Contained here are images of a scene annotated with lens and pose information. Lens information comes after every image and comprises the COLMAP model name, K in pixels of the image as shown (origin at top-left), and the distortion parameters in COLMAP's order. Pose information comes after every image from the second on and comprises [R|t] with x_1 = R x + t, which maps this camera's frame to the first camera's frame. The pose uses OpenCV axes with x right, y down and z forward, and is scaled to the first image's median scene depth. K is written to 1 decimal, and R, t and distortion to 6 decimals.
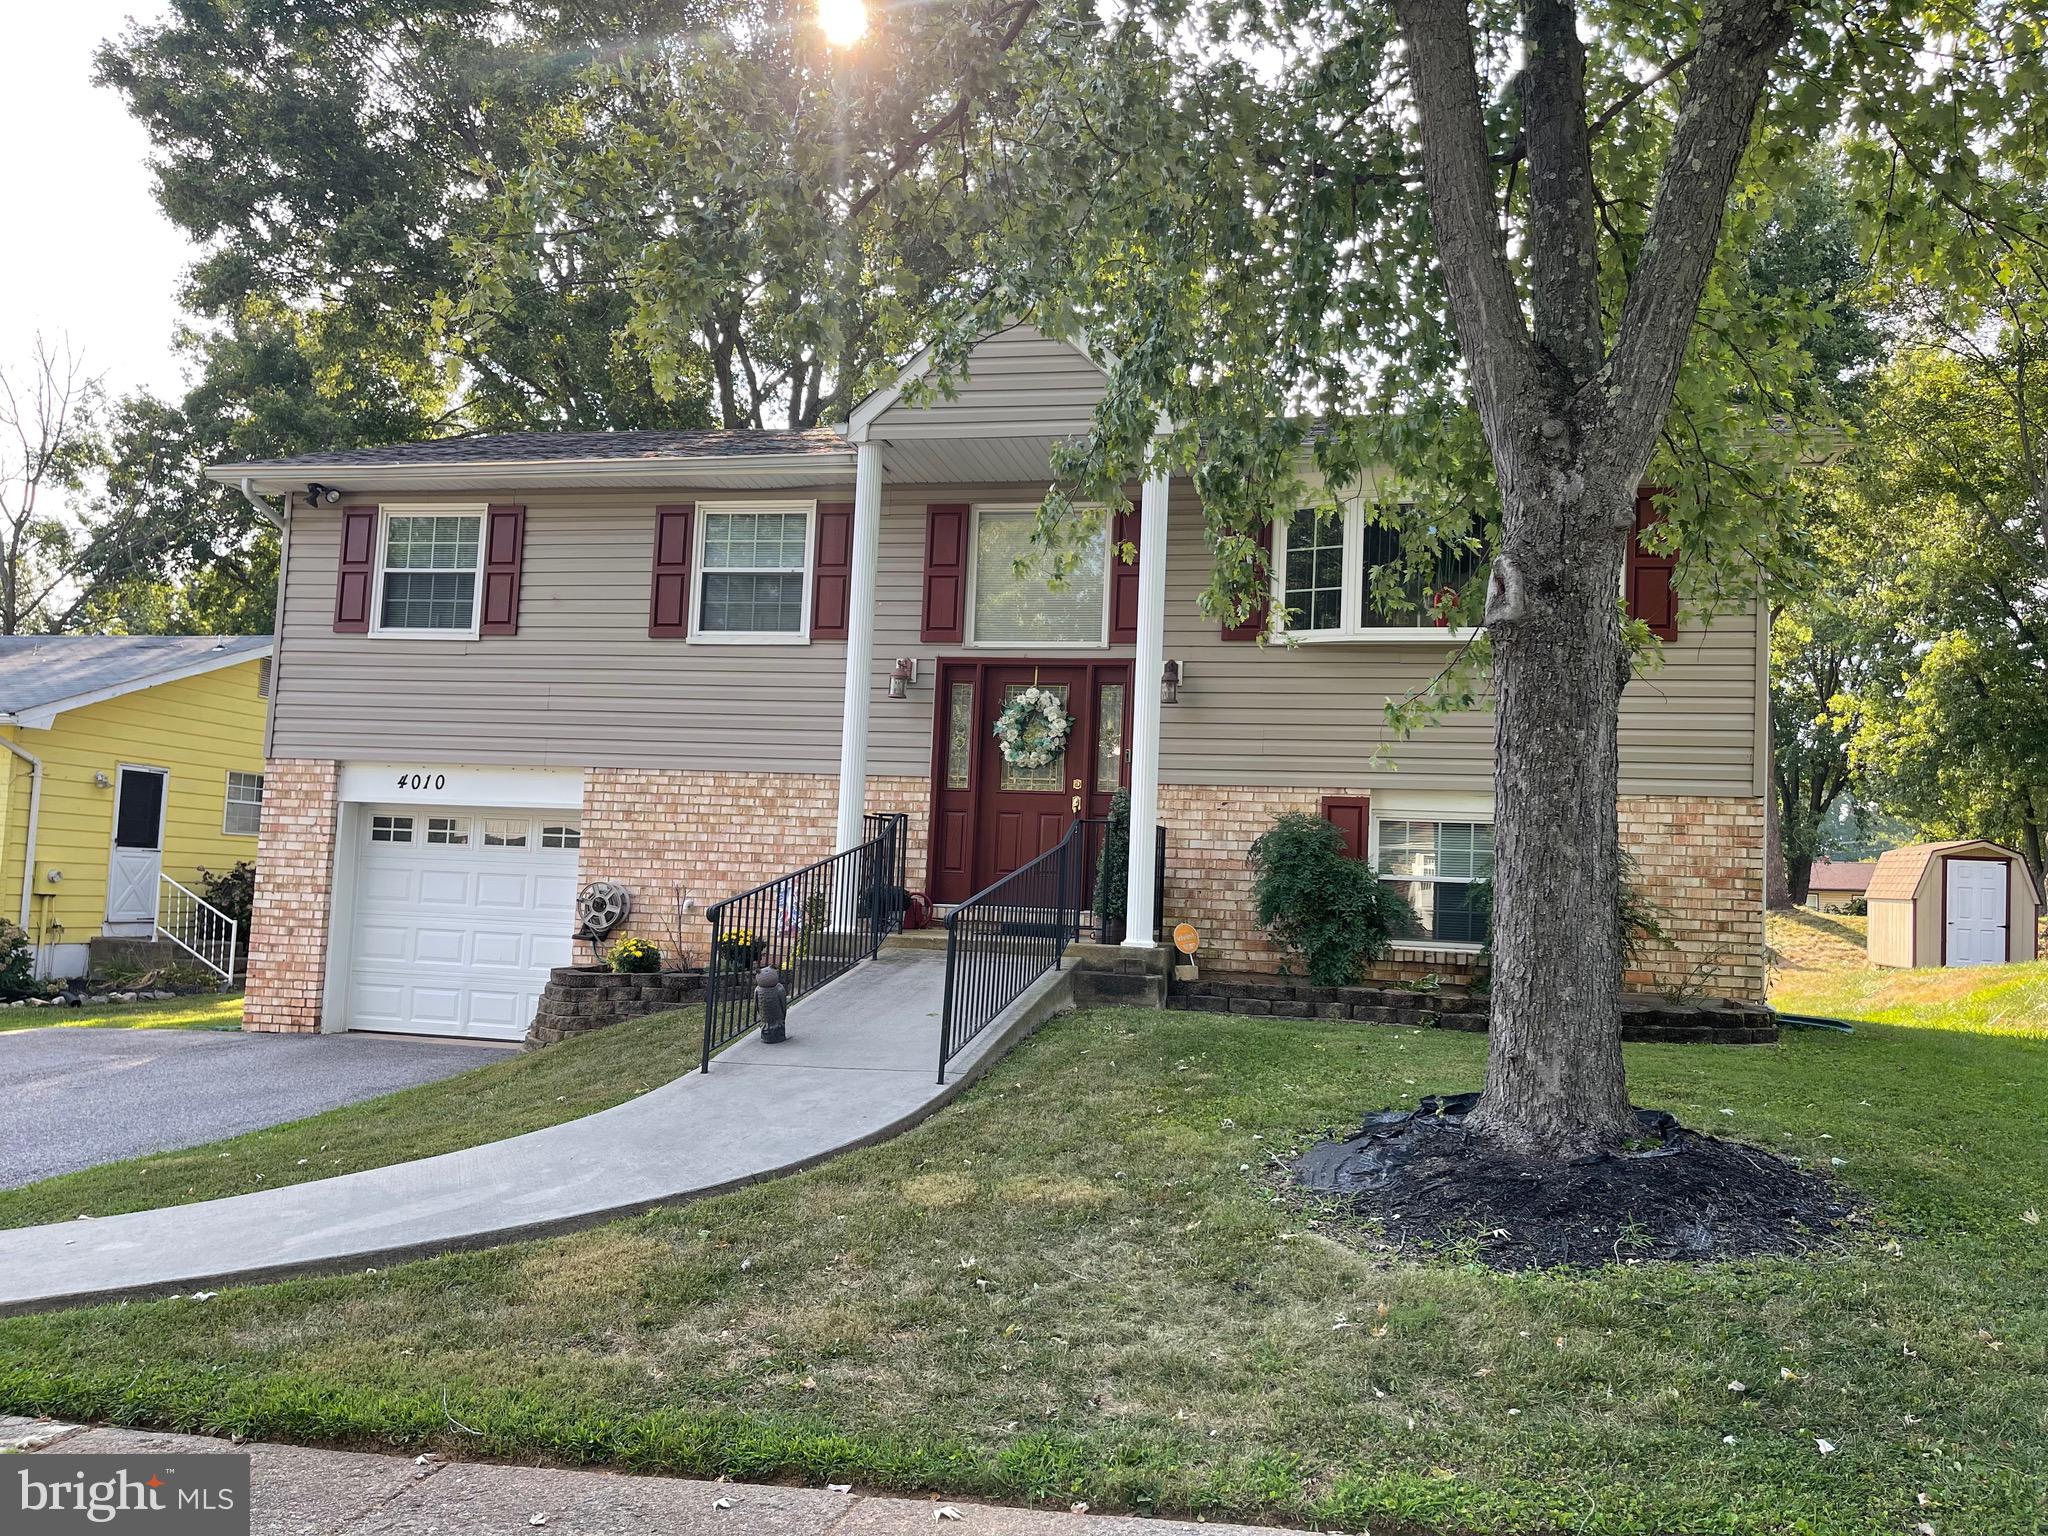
lens RADIAL K [[1533.5, 0, 1041.2], [0, 1533.5, 769.3], [0, 0, 1]] dist [0.066167, -0.054406]
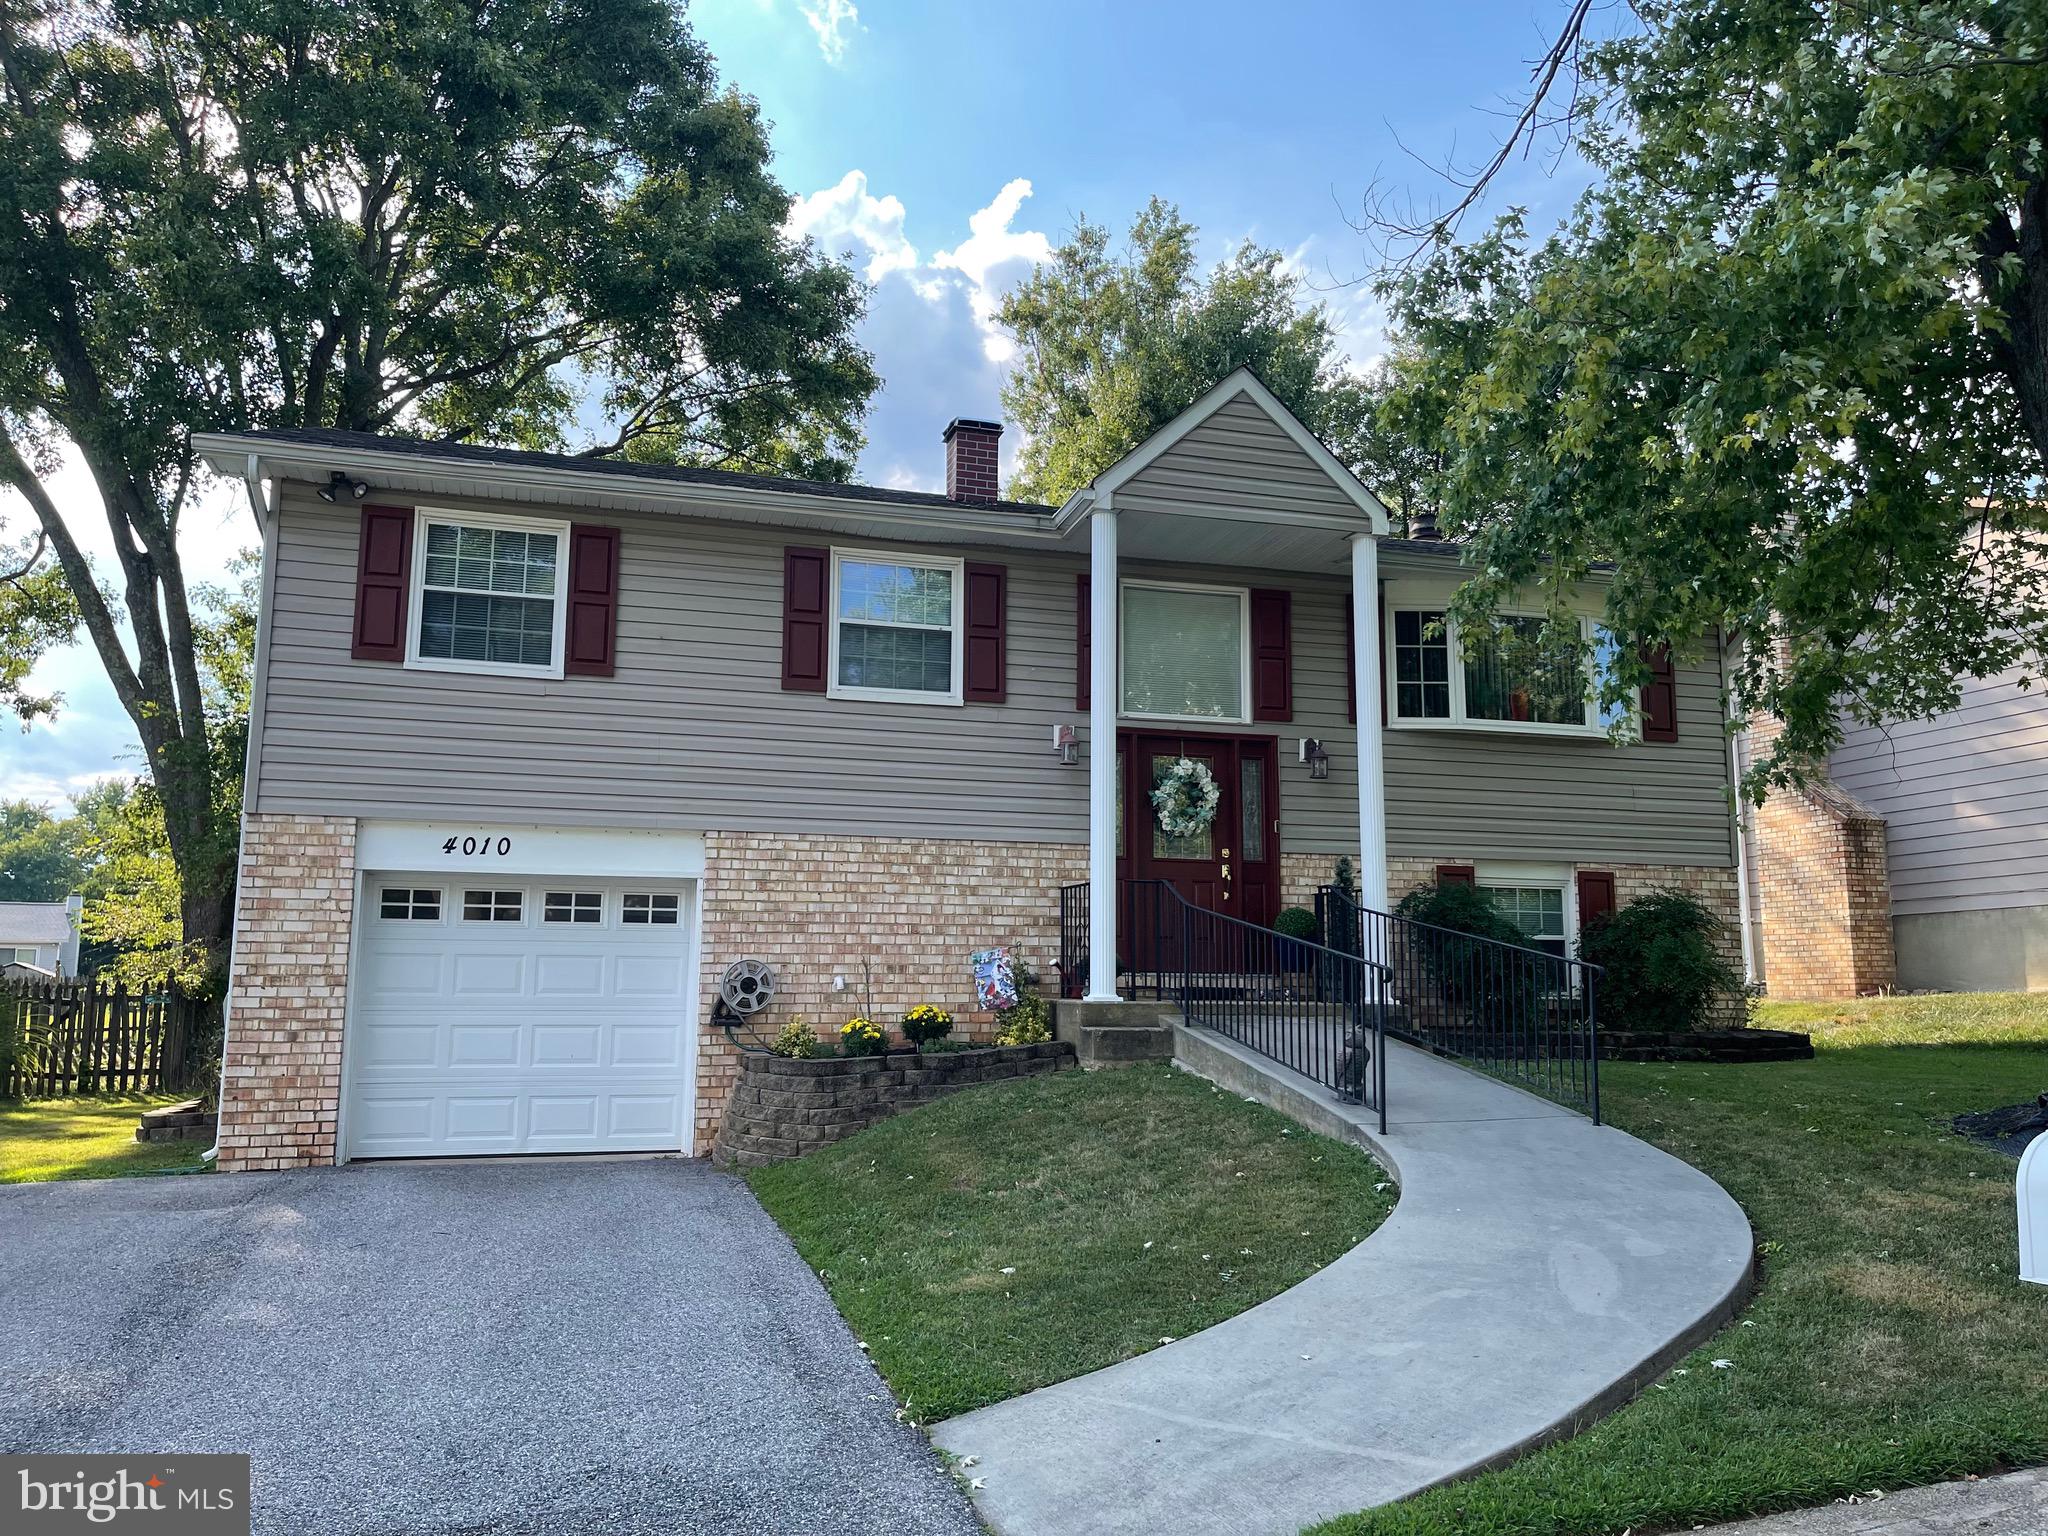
lens RADIAL K [[1533.5, 0, 1021.4], [0, 1533.5, 770.8], [0, 0, 1]] dist [0.066167, -0.054406]
pose [[0.872333, 0.032454, 0.487834, -0.577609], [-0.009299, 0.998715, -0.049813, 0.006843], [-0.488824, 0.038918, 0.871514, 0.143562]]
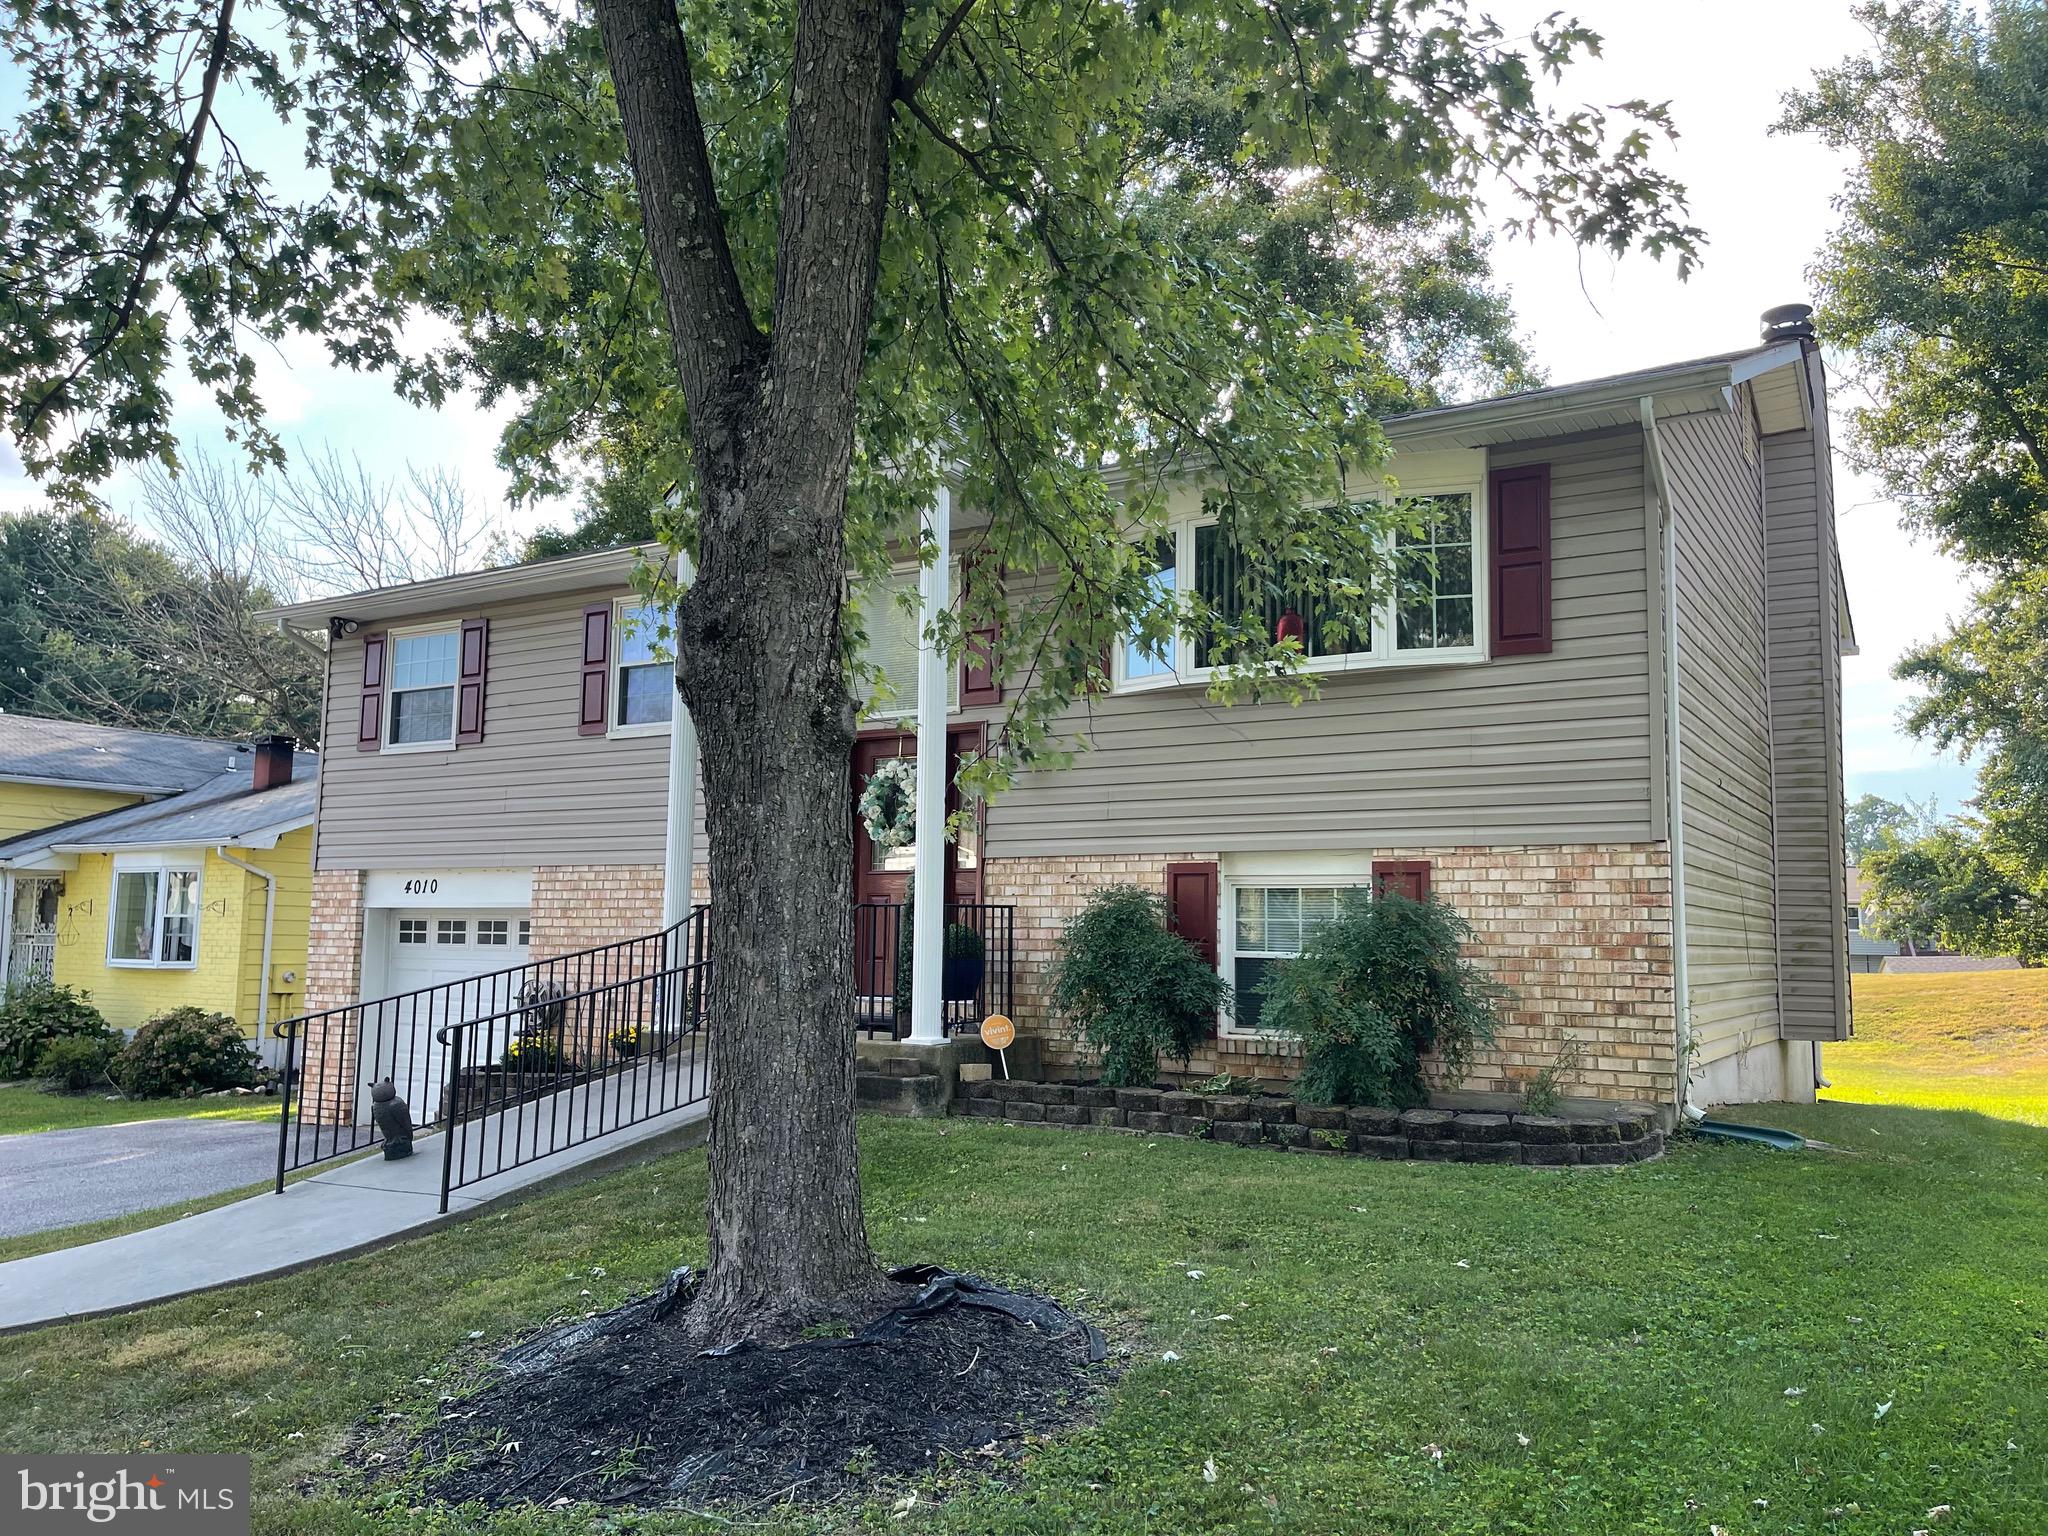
lens RADIAL K [[1533.5, 0, 1026.6], [0, 1533.5, 772.4], [0, 0, 1]] dist [0.066167, -0.054406]
pose [[0.945631, -0.066523, -0.318367, 0.350301], [0.054911, 0.997462, -0.045318, 0.000869], [0.320573, 0.025372, 0.946884, 0.133769]]
